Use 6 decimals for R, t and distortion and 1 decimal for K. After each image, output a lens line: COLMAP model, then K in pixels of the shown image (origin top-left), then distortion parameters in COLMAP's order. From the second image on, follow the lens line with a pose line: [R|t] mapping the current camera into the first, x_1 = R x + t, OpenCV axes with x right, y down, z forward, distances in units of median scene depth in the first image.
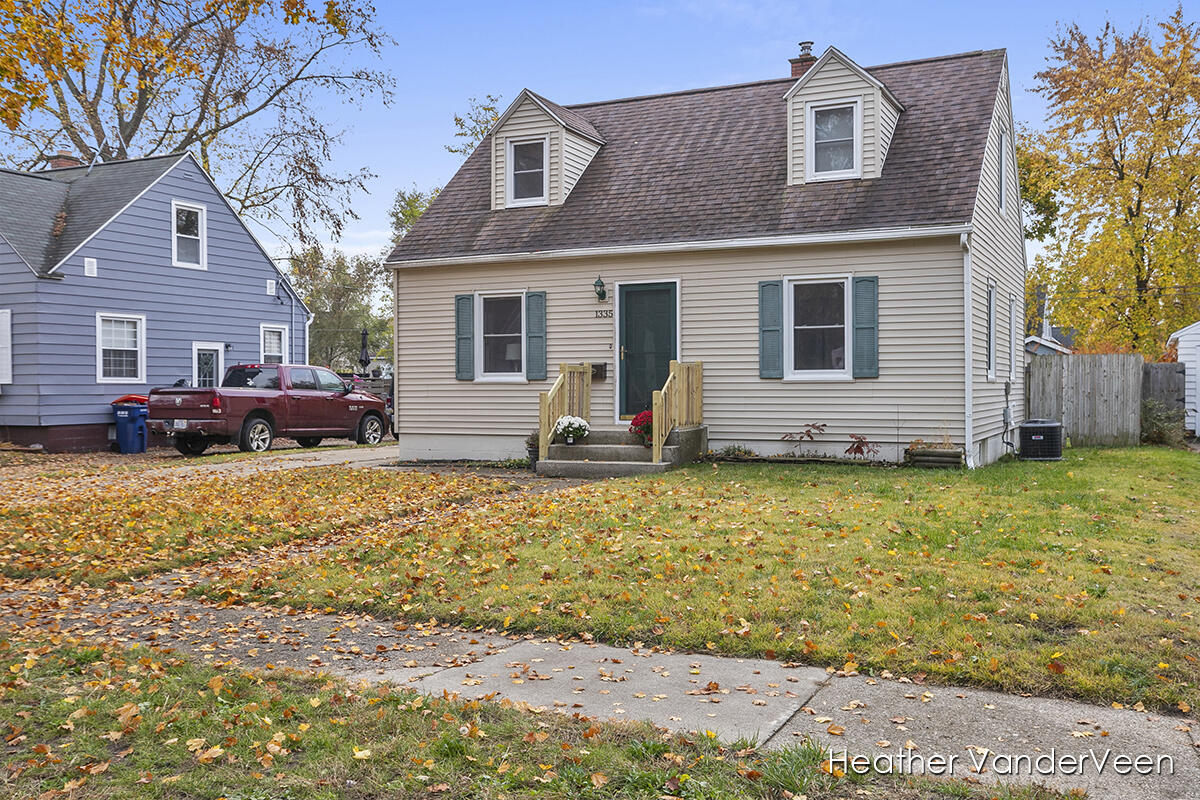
lens RADIAL K [[1123.9, 0, 600.0], [0, 1123.9, 400.0], [0, 0, 1]] dist [0.003493, 0.001218]
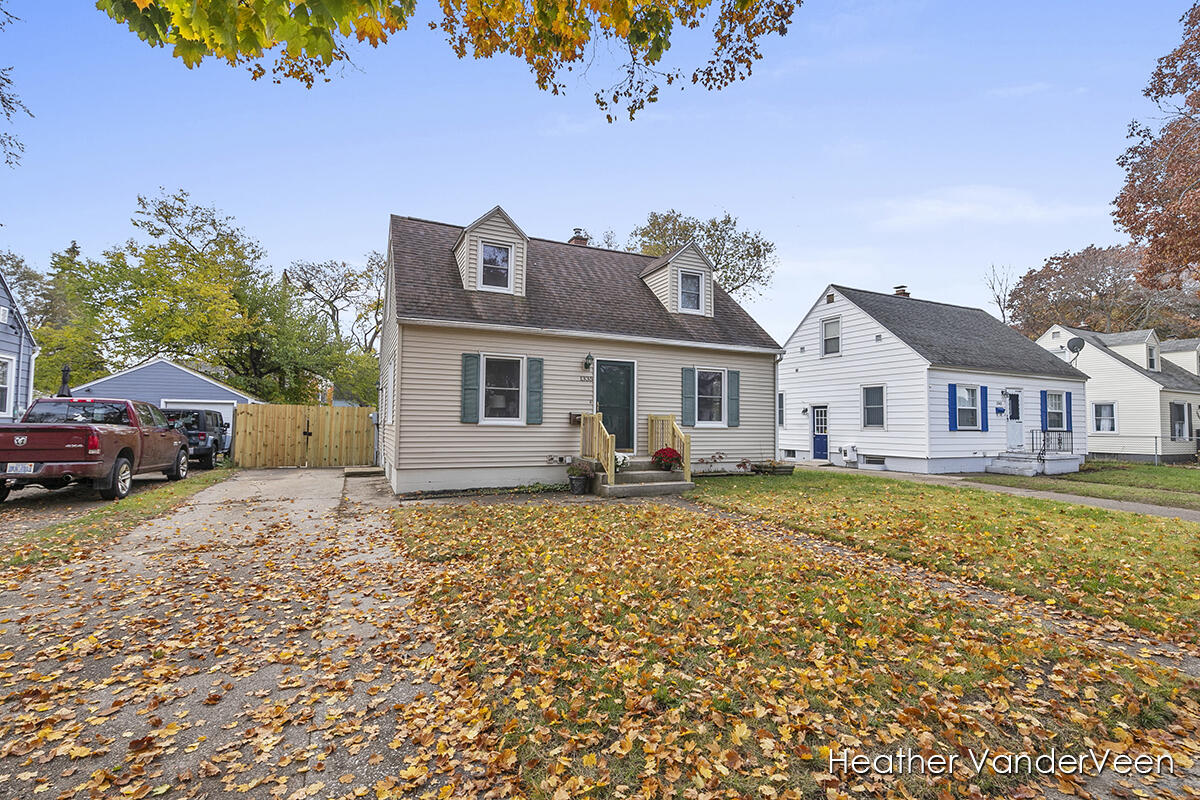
lens RADIAL K [[541.5, 0, 600.0], [0, 541.5, 400.0], [0, 0, 1]] dist [-0.003989, -0.000488]
pose [[0.642578, 0.046924, 0.764782, -0.494935], [-0.005762, 0.998391, -0.056417, -0.010467], [-0.766198, 0.031846, 0.641815, 0.525189]]
